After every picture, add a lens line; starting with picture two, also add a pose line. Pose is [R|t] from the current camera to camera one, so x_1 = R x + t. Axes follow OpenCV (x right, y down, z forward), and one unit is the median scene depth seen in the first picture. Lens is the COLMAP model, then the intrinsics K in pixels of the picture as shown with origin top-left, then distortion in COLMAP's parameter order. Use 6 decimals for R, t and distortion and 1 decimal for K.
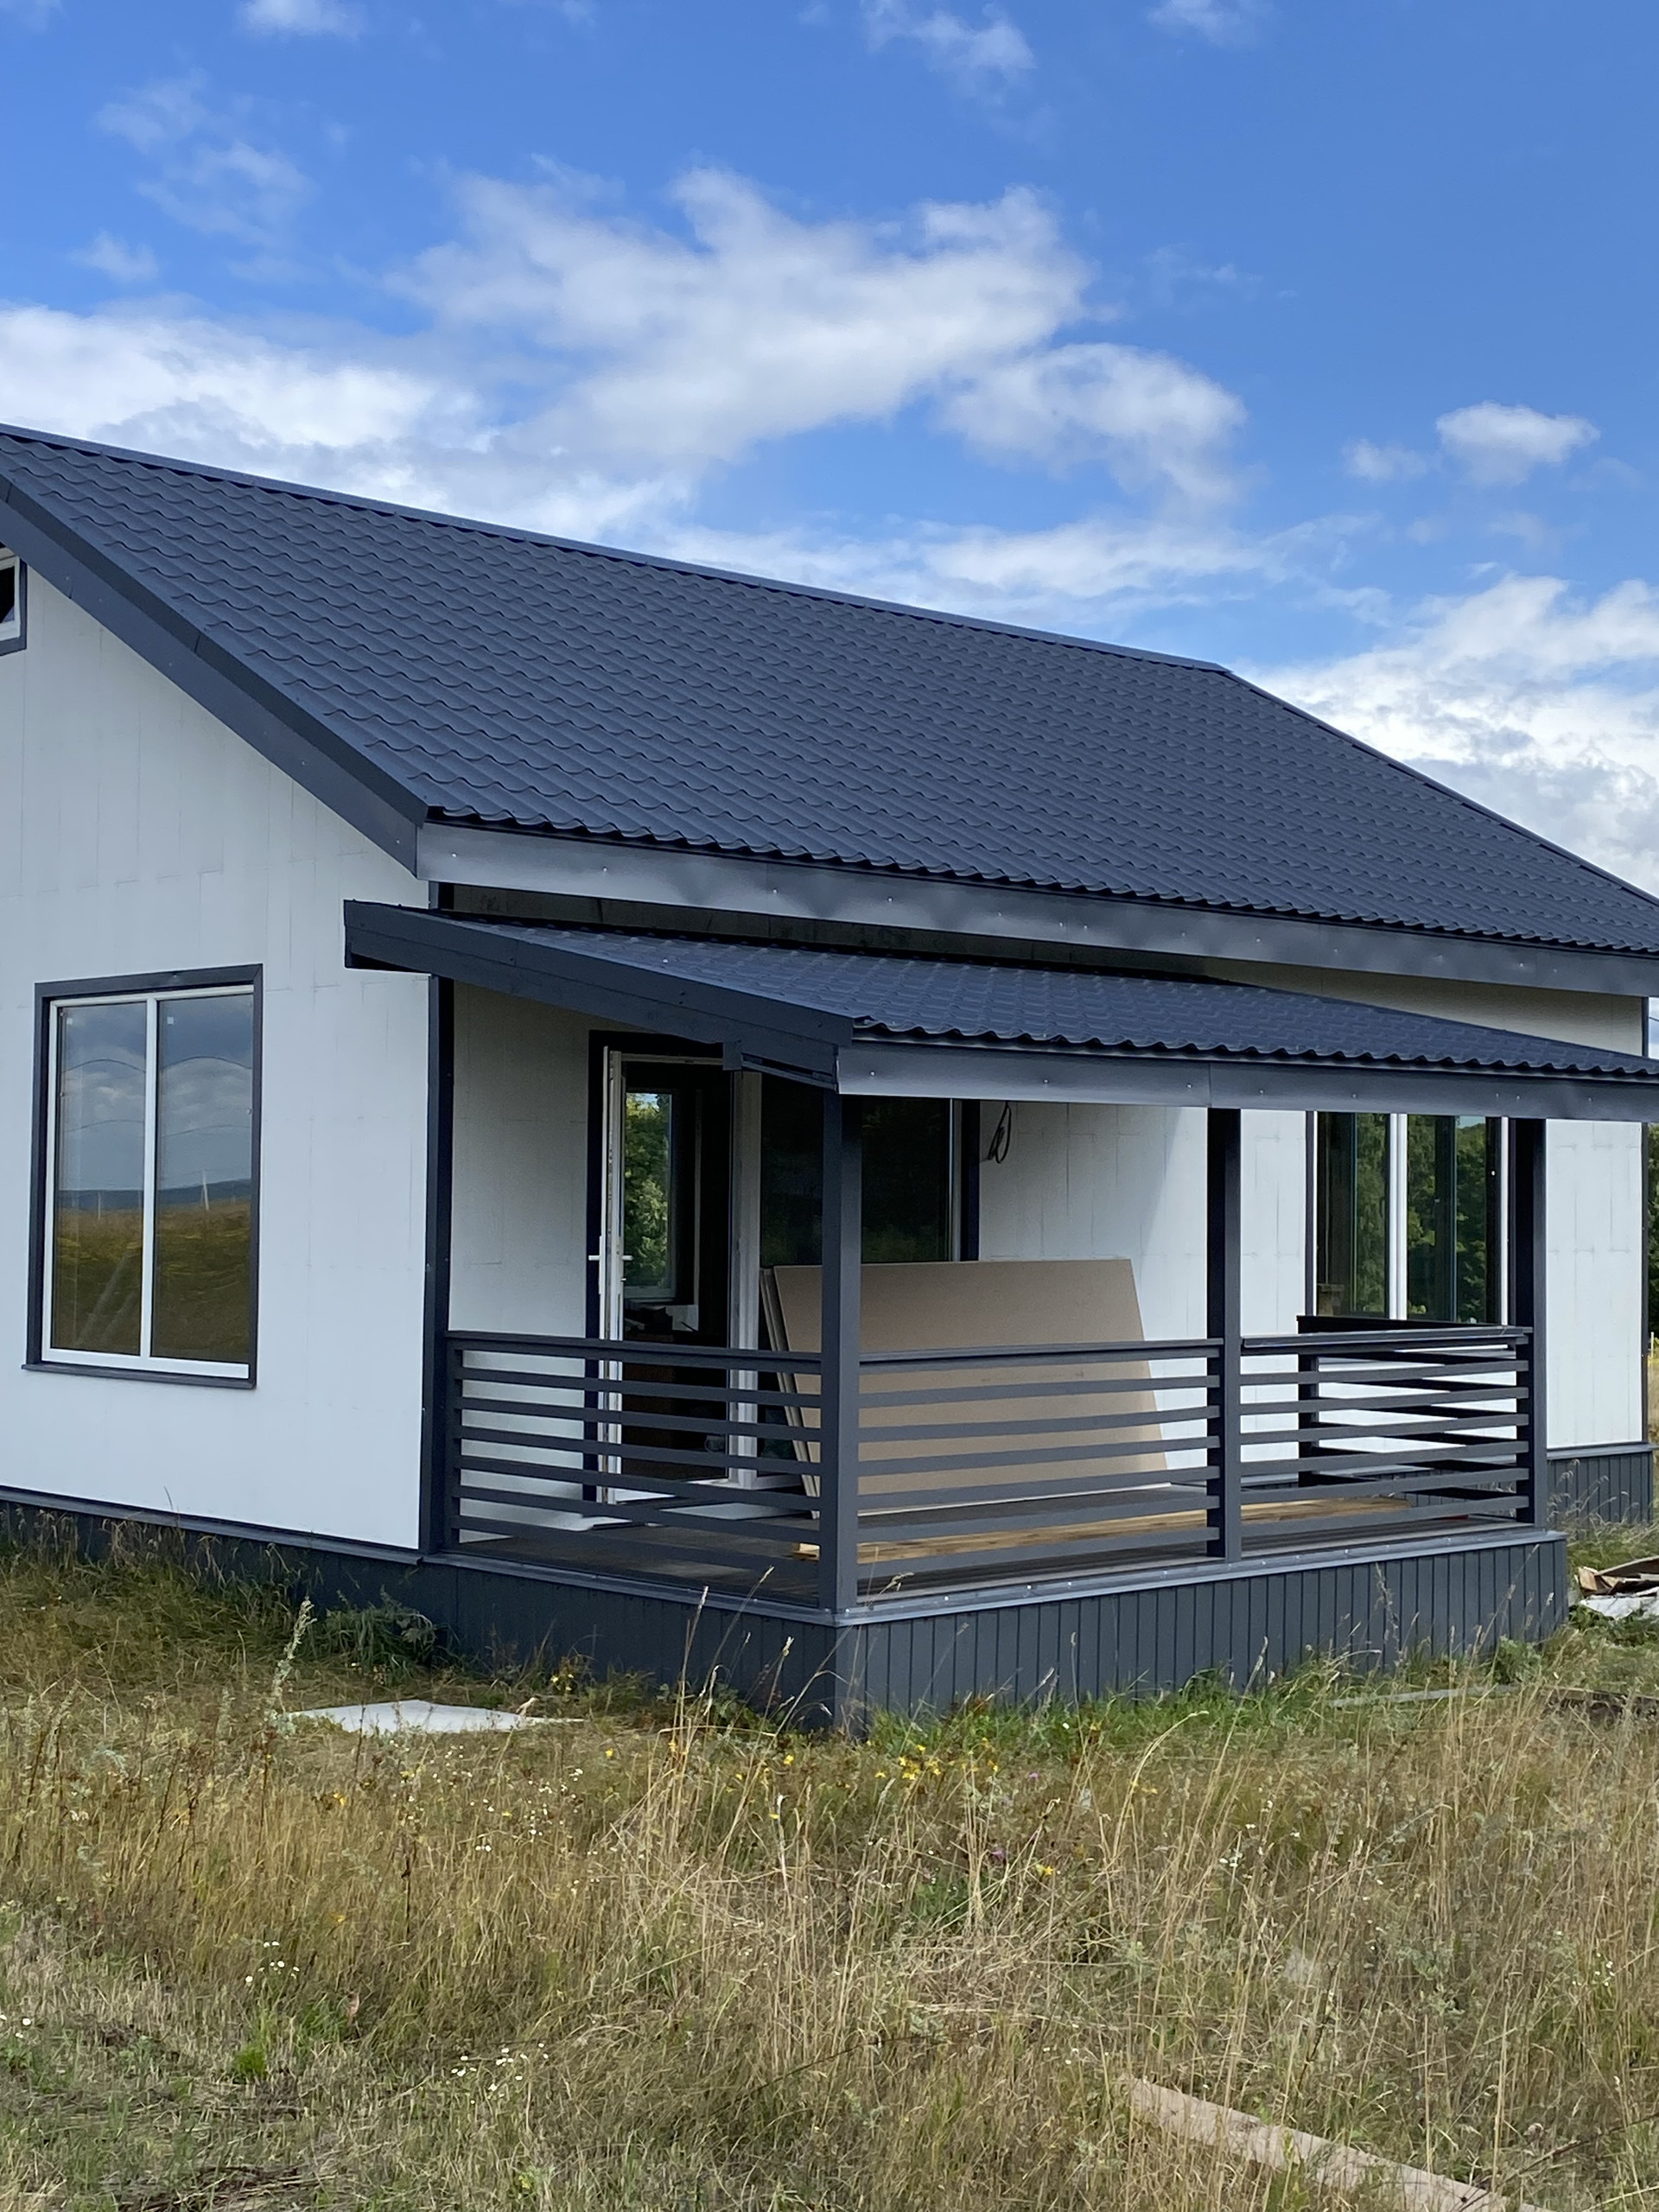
lens RADIAL K [[3027.2, 0, 829.5], [0, 3027.2, 1106.0], [0, 0, 1]] dist [0.160994, -0.819847]
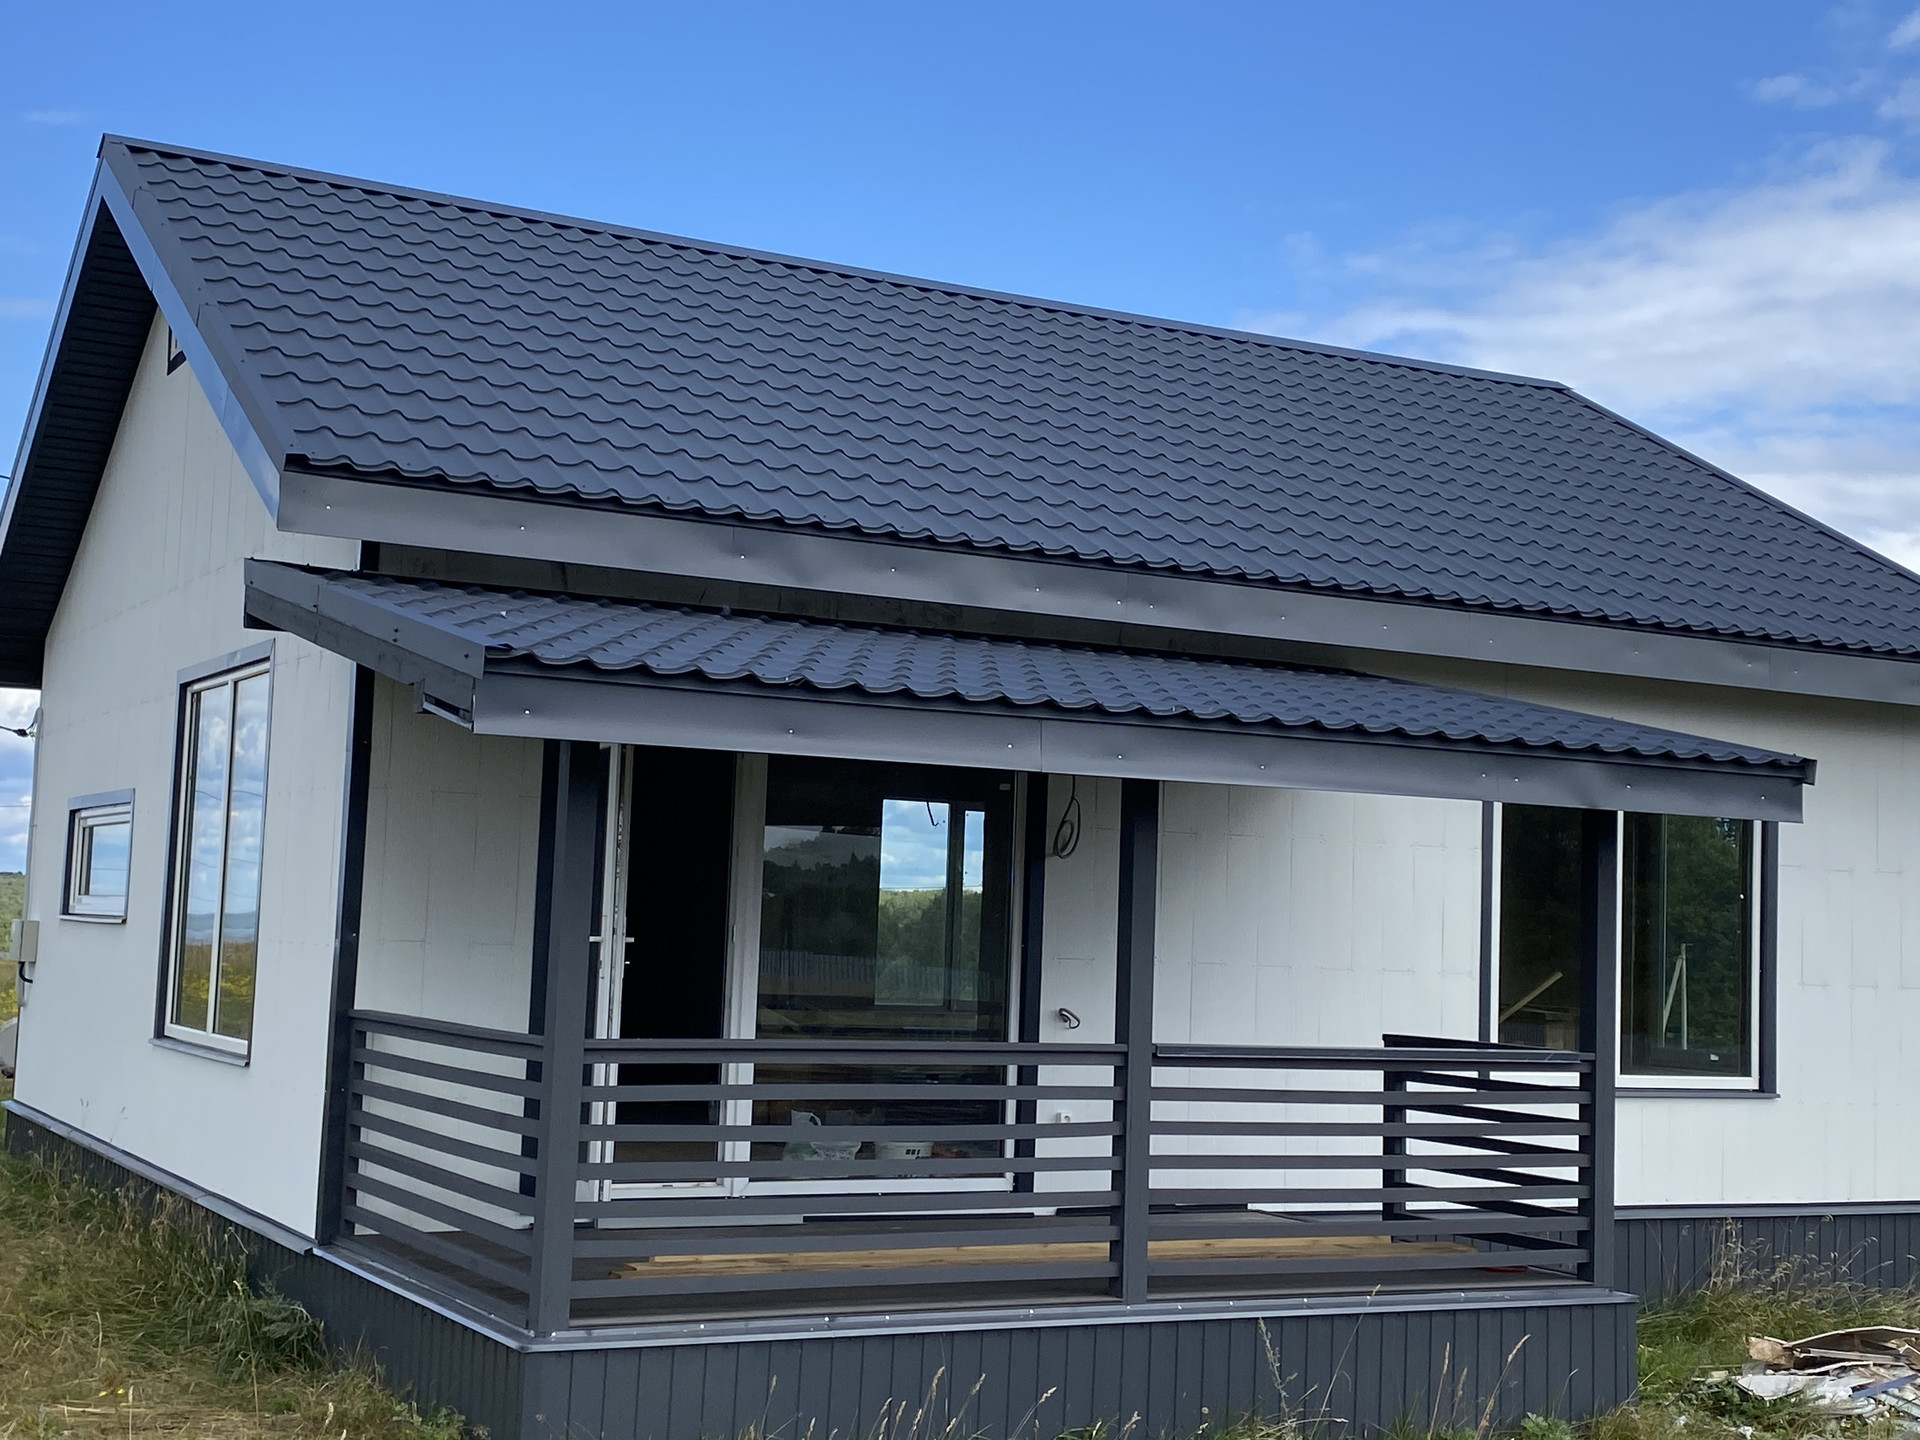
lens RADIAL K [[2611.5, 0, 1102.5], [0, 2611.5, 713.7], [0, 0, 1]] dist [0.336256, -1.477504]
pose [[0.971268, 0.008200, -0.237848, 0.293774], [-0.022150, 0.998183, -0.056035, 0.022358], [0.236956, 0.059694, 0.969685, 0.238637]]
